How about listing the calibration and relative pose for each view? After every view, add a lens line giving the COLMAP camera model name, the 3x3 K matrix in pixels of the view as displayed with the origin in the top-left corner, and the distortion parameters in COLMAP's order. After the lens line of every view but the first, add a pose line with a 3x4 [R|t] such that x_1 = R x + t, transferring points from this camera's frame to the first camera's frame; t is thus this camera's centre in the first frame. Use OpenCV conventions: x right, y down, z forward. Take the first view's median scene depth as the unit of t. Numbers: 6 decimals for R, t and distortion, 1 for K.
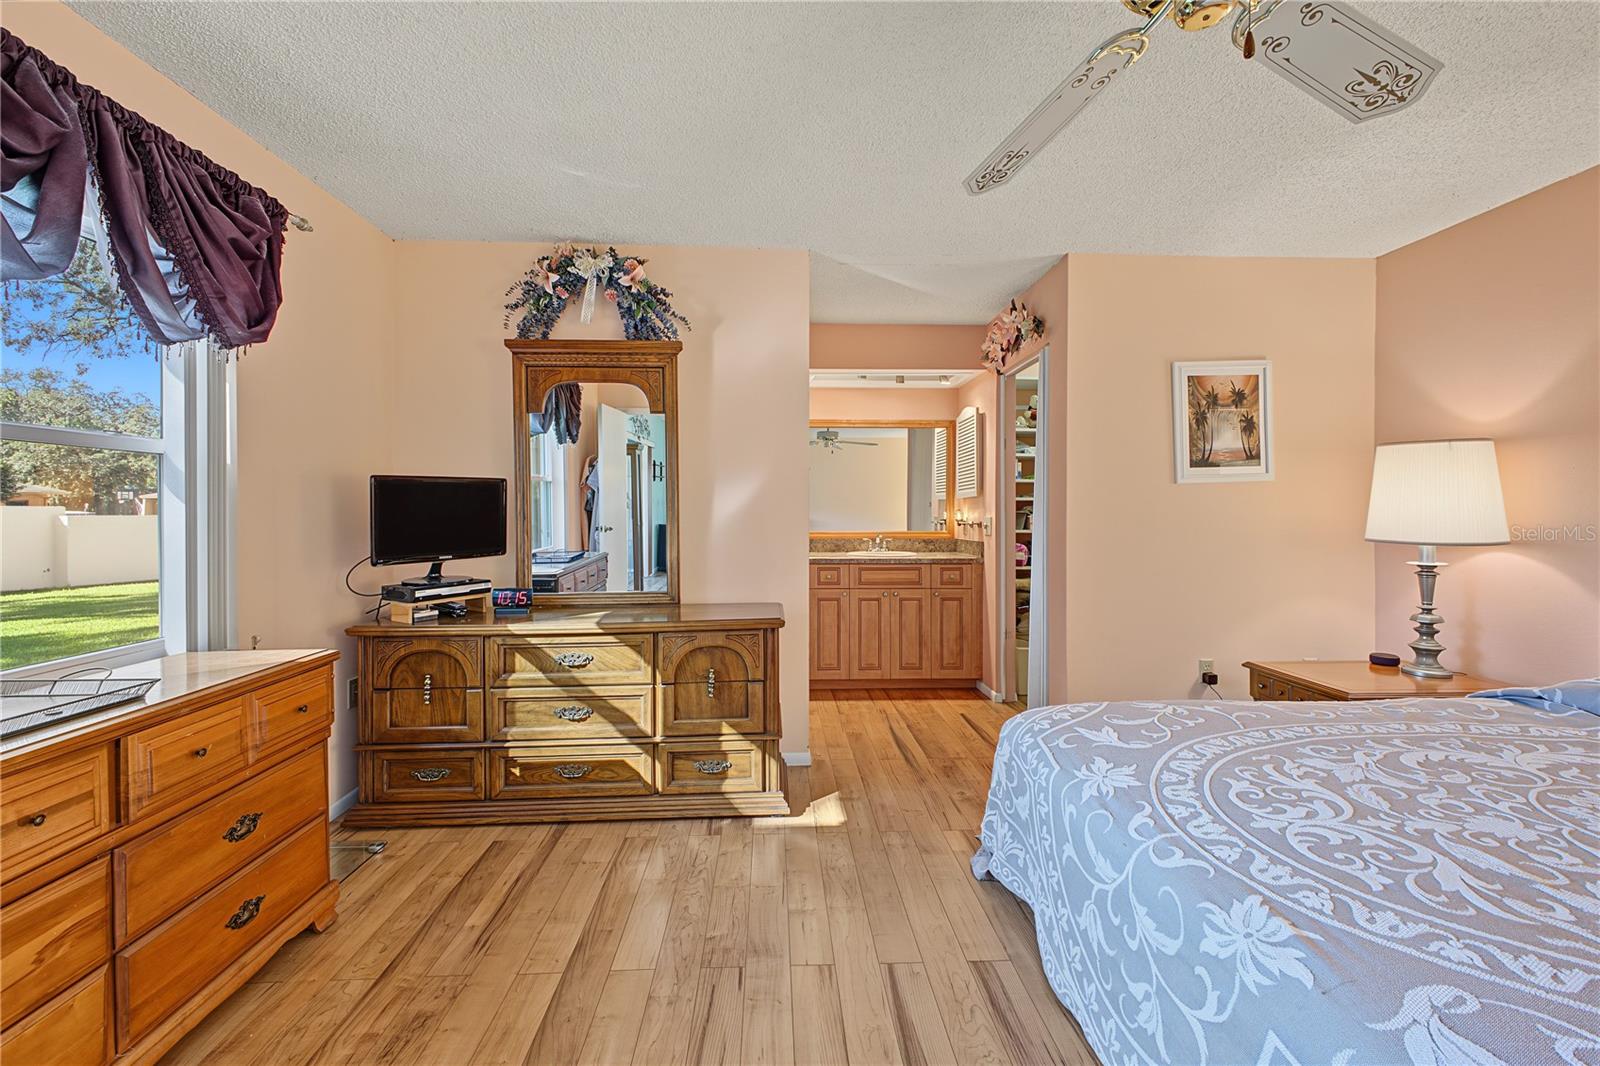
lens RADIAL K [[642.8, 0, 798.1], [0, 642.8, 514.2], [0, 0, 1]] dist [0.025630, -0.008542]
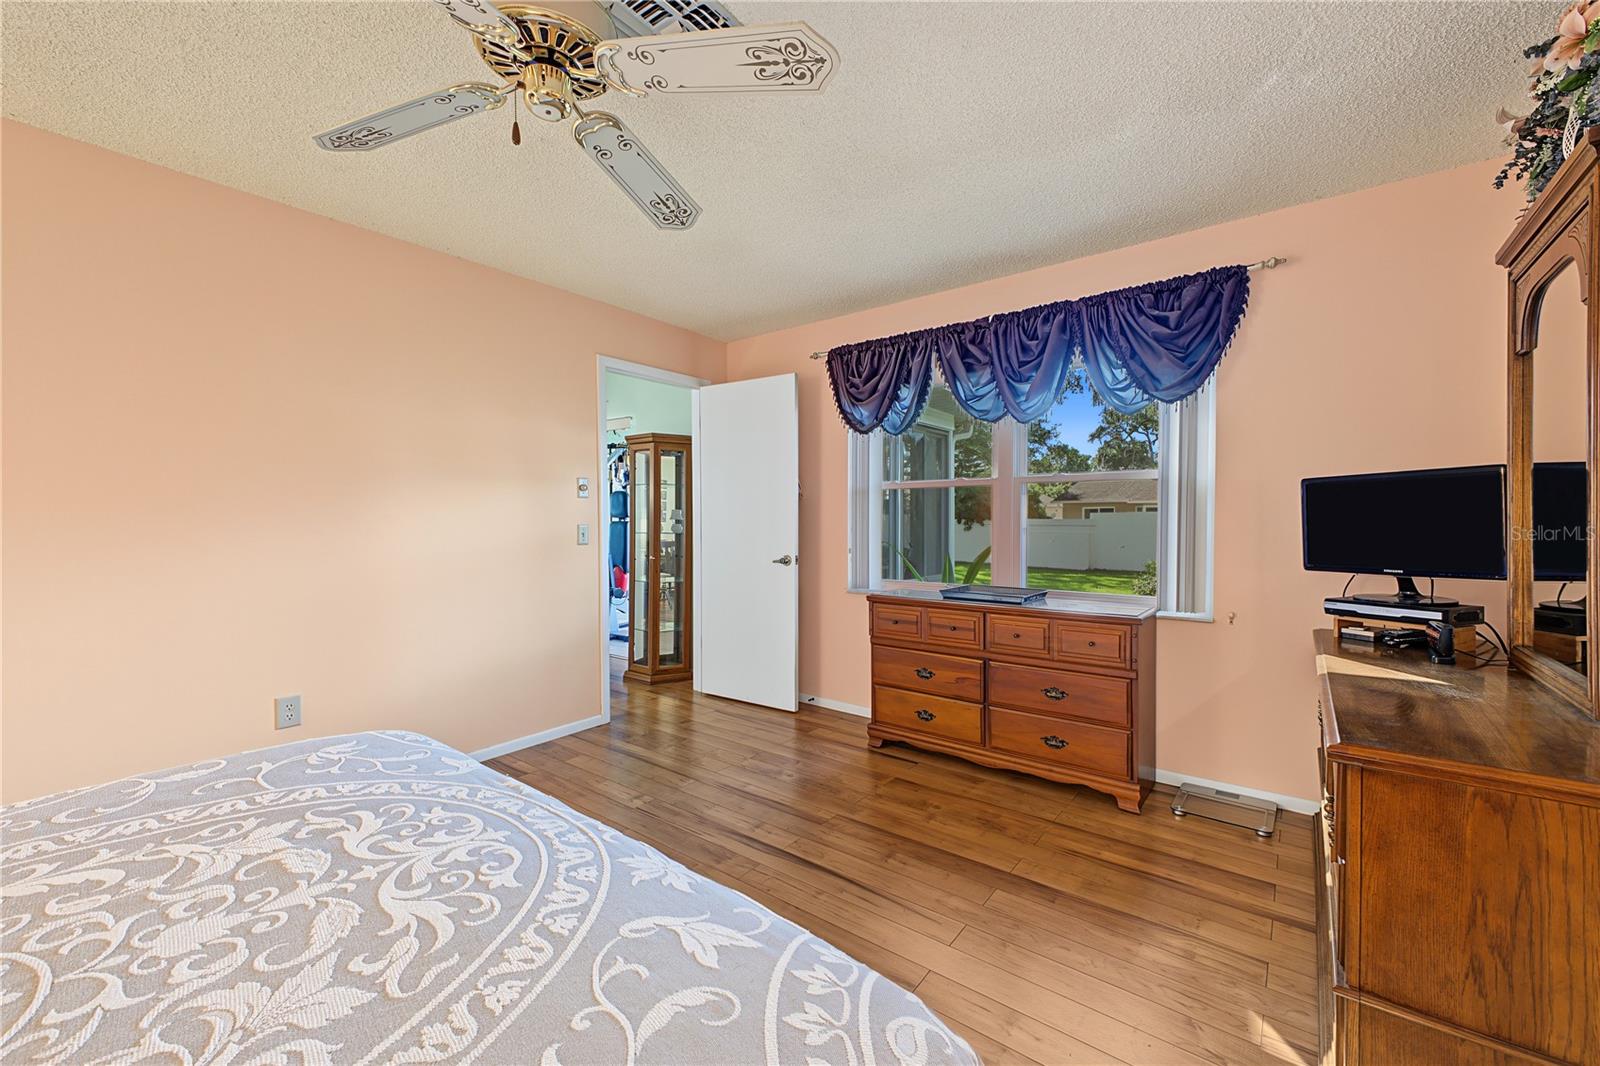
lens RADIAL K [[648.9, 0, 798.0], [0, 648.9, 527.0], [0, 0, 1]] dist [0.016696, -0.010263]
pose [[-0.649726, 0.012138, -0.760071, 0.596253], [0.000248, 0.999876, 0.015755, -0.002491], [0.760168, 0.010048, -0.649649, 1.014749]]
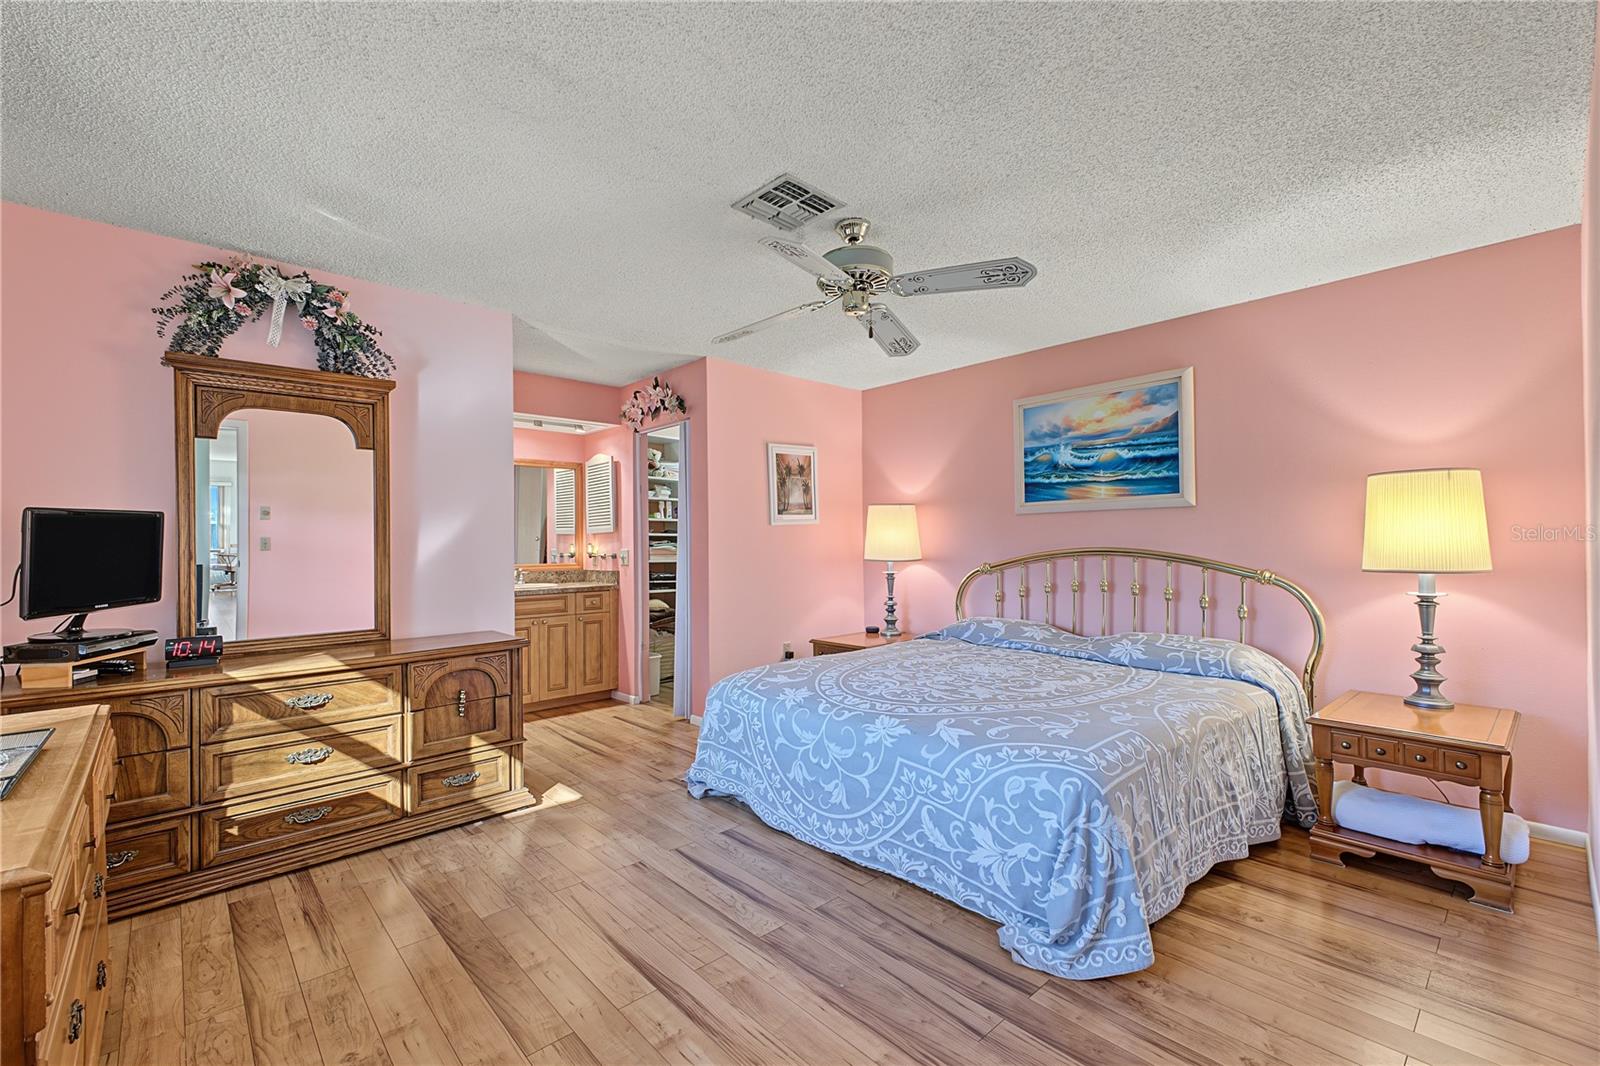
lens RADIAL K [[680.5, 0, 796.1], [0, 680.5, 531.3], [0, 0, 1]] dist [-0.000819, -0.000263]
pose [[0.763758, 0.004768, 0.645485, -0.448446], [0.010461, 0.999750, -0.019761, -0.002943], [-0.645418, 0.021845, 0.763517, -0.264028]]
